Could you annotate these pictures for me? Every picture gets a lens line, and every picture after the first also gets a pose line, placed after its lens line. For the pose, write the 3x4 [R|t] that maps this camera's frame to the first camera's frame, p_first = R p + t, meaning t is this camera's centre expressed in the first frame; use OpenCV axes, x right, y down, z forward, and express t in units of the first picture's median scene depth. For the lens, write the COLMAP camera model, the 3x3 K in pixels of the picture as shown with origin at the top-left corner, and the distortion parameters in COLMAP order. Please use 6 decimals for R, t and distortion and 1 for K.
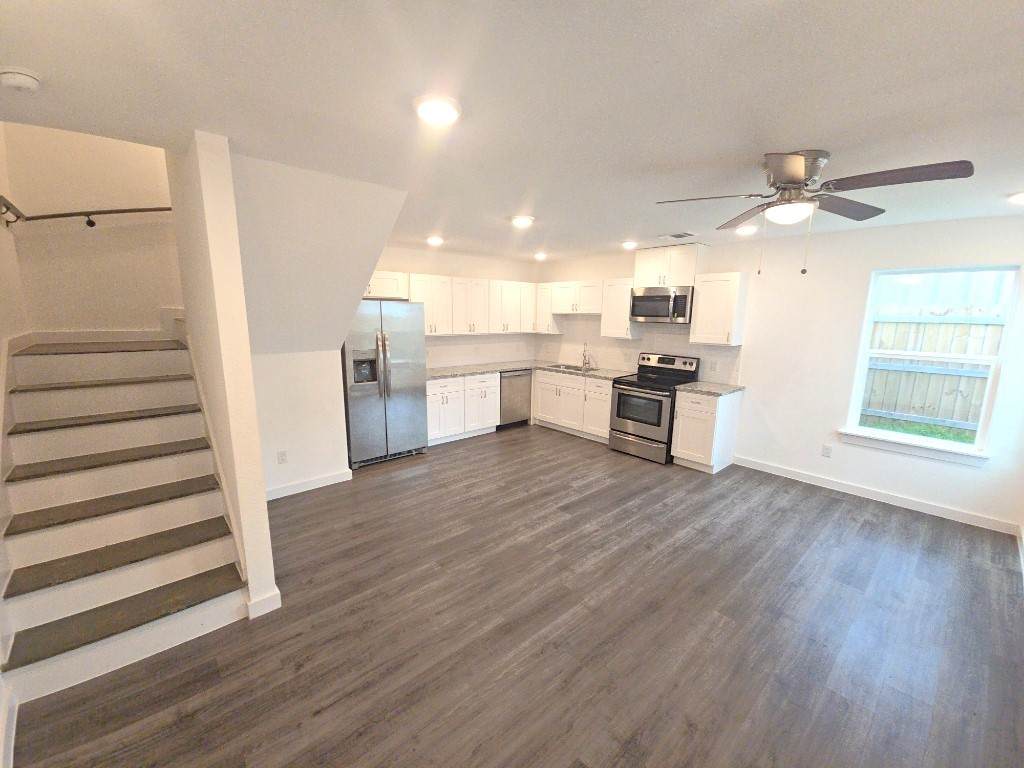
lens RADIAL K [[414.9, 0, 511.2], [0, 414.9, 390.6], [0, 0, 1]] dist [0.001706, -0.003599]
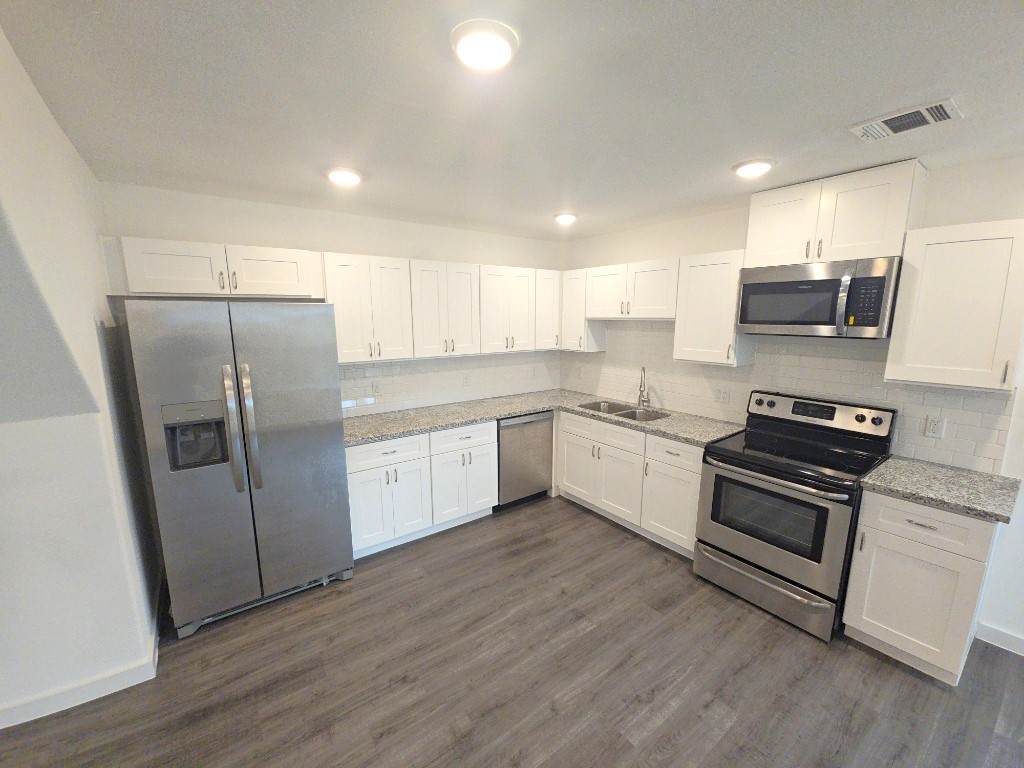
lens RADIAL K [[414.9, 0, 511.2], [0, 414.9, 390.6], [0, 0, 1]] dist [0.001706, -0.003599]
pose [[0.995713, 0.000920, -0.092496, 0.060304], [-0.001444, 0.999983, -0.005606, -0.102976], [0.092489, 0.005716, 0.995697, 0.514198]]
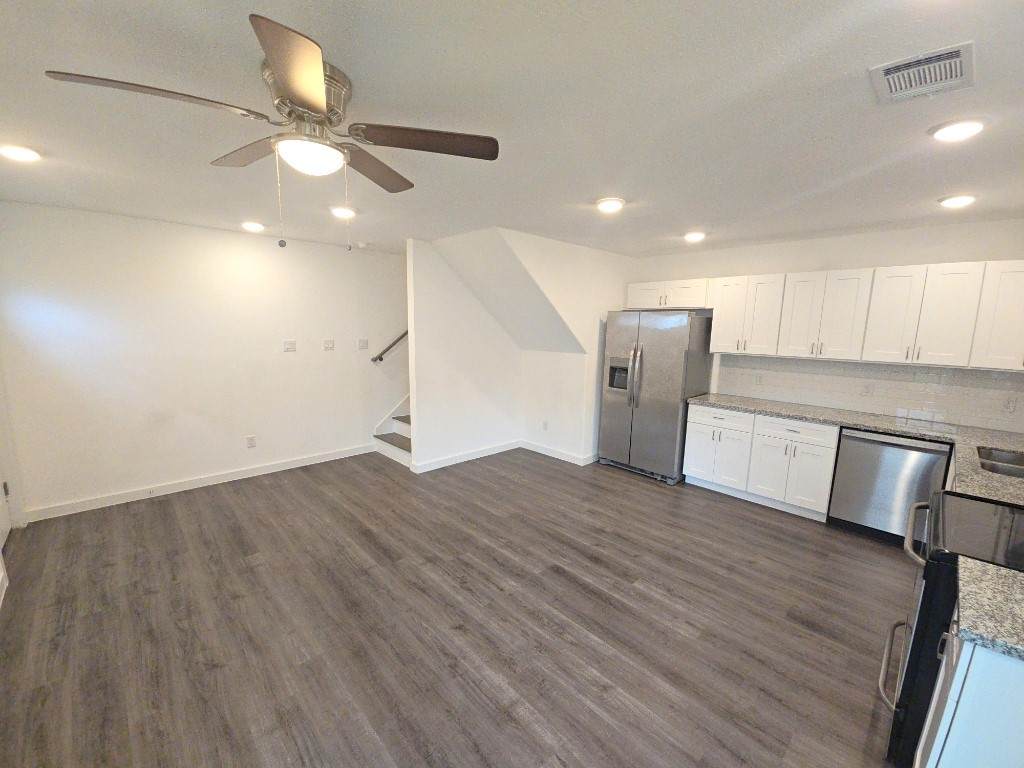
lens RADIAL K [[414.9, 0, 511.2], [0, 414.9, 390.6], [0, 0, 1]] dist [0.001706, -0.003599]
pose [[0.030155, 0.146199, -0.988795, 0.659504], [-0.201126, 0.969899, 0.137272, -0.100056], [0.979101, 0.194733, 0.058652, 0.635824]]
